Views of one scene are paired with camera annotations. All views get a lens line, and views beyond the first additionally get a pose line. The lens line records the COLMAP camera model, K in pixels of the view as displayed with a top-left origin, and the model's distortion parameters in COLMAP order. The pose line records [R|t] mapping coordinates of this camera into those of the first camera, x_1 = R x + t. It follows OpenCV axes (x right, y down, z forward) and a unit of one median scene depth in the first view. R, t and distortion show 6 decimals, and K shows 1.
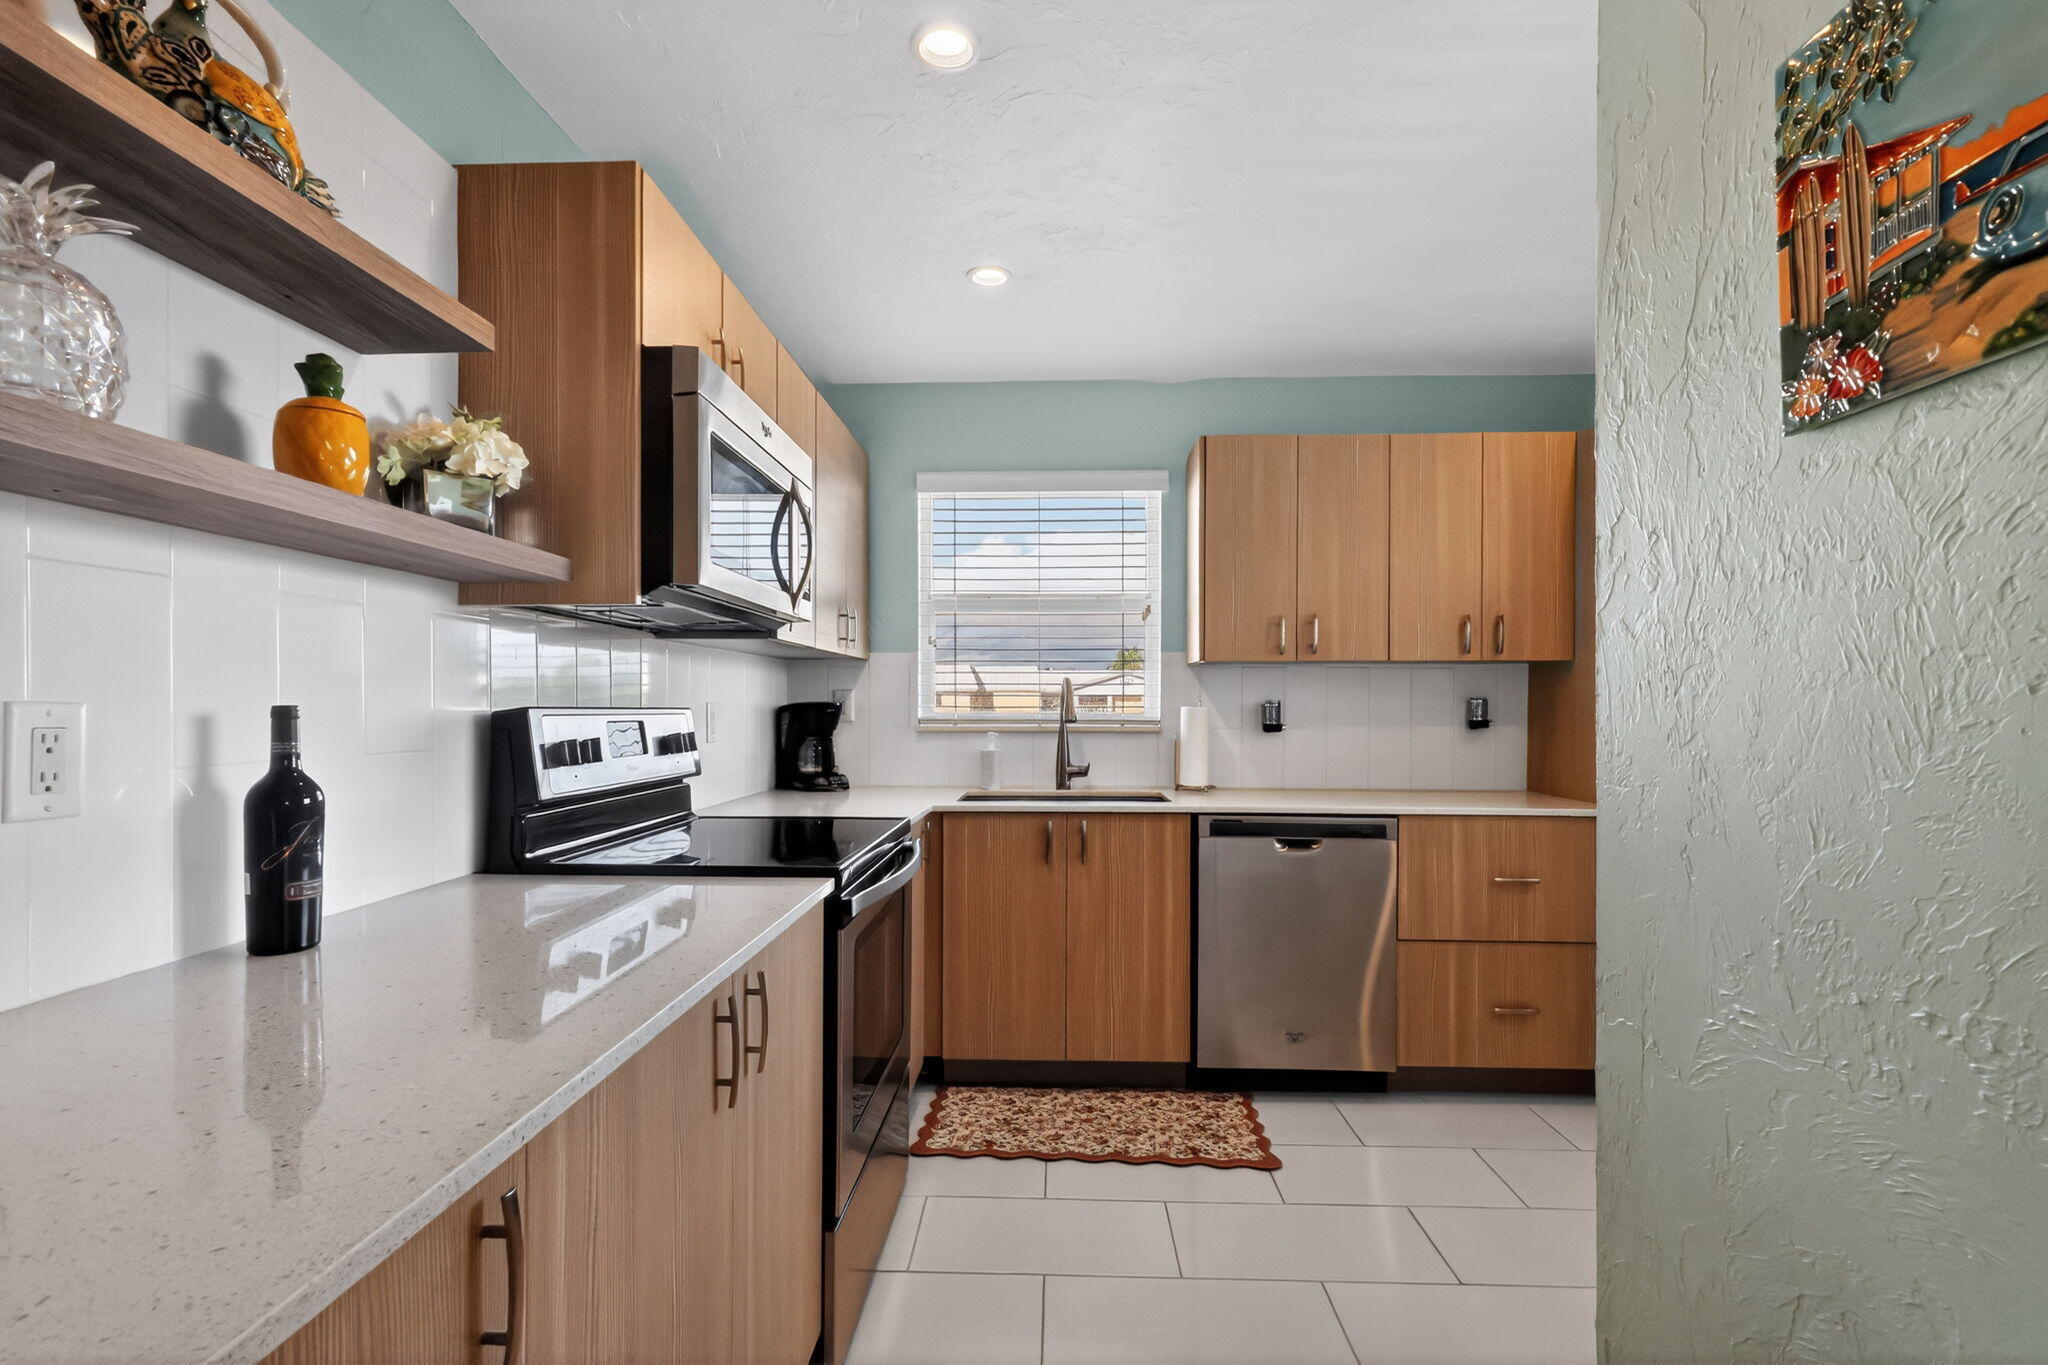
lens RADIAL K [[952.7, 0, 1027.7], [0, 952.7, 700.4], [0, 0, 1]] dist [0.012036, -0.000658]
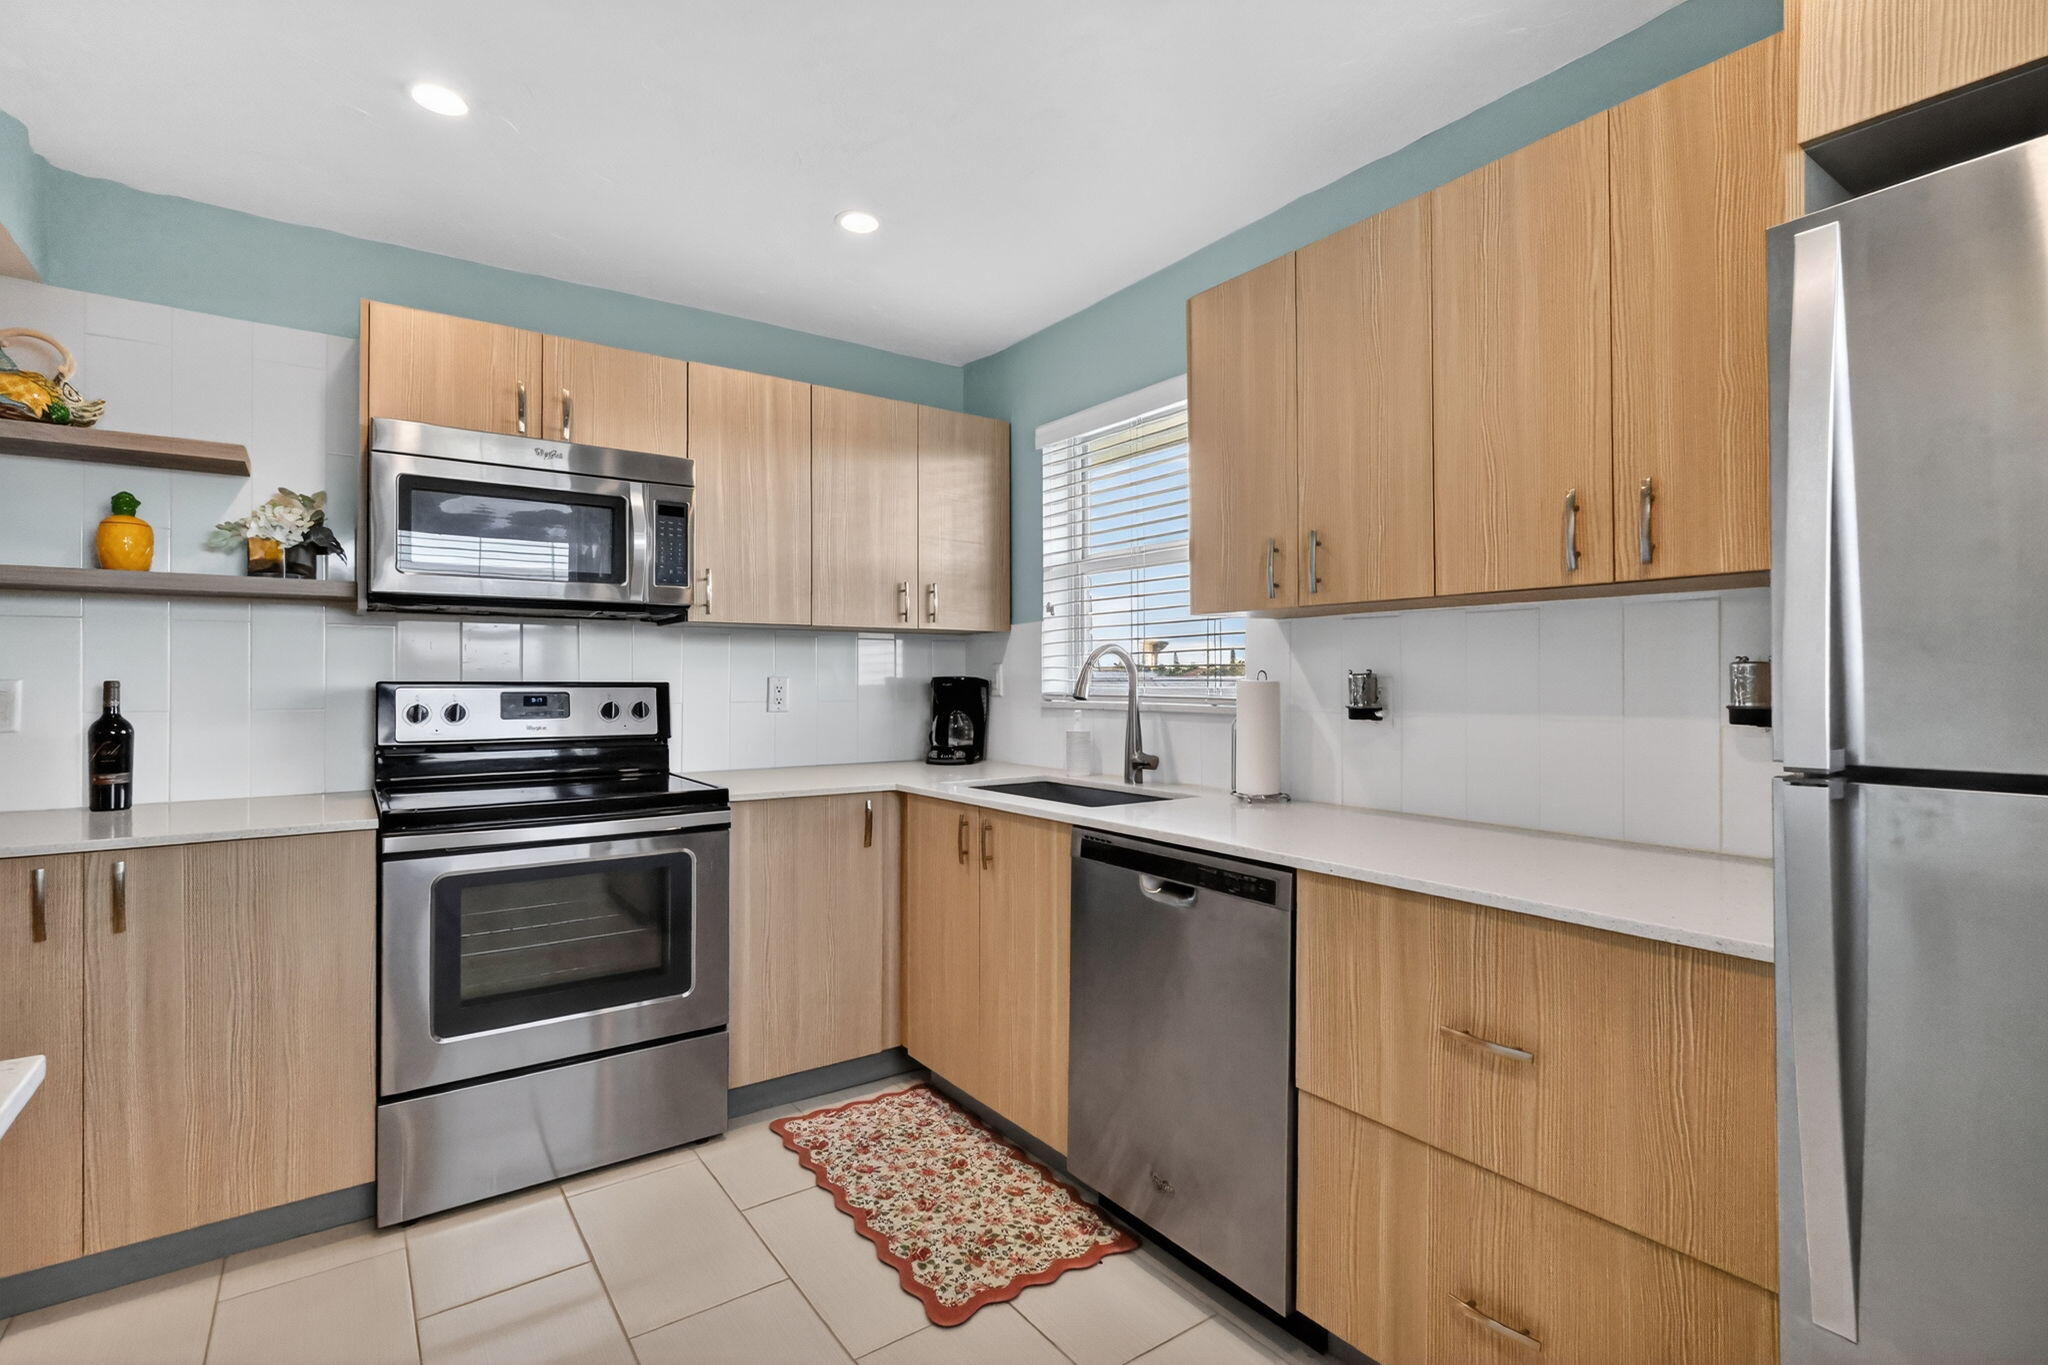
lens RADIAL K [[952.7, 0, 1025.2], [0, 952.7, 669.7], [0, 0, 1]] dist [0.012036, -0.000658]
pose [[0.609591, -0.011843, -0.792628, 0.743859], [0.006675, 0.999930, -0.009806, 0.005678], [0.792688, 0.000687, 0.609627, 0.523759]]
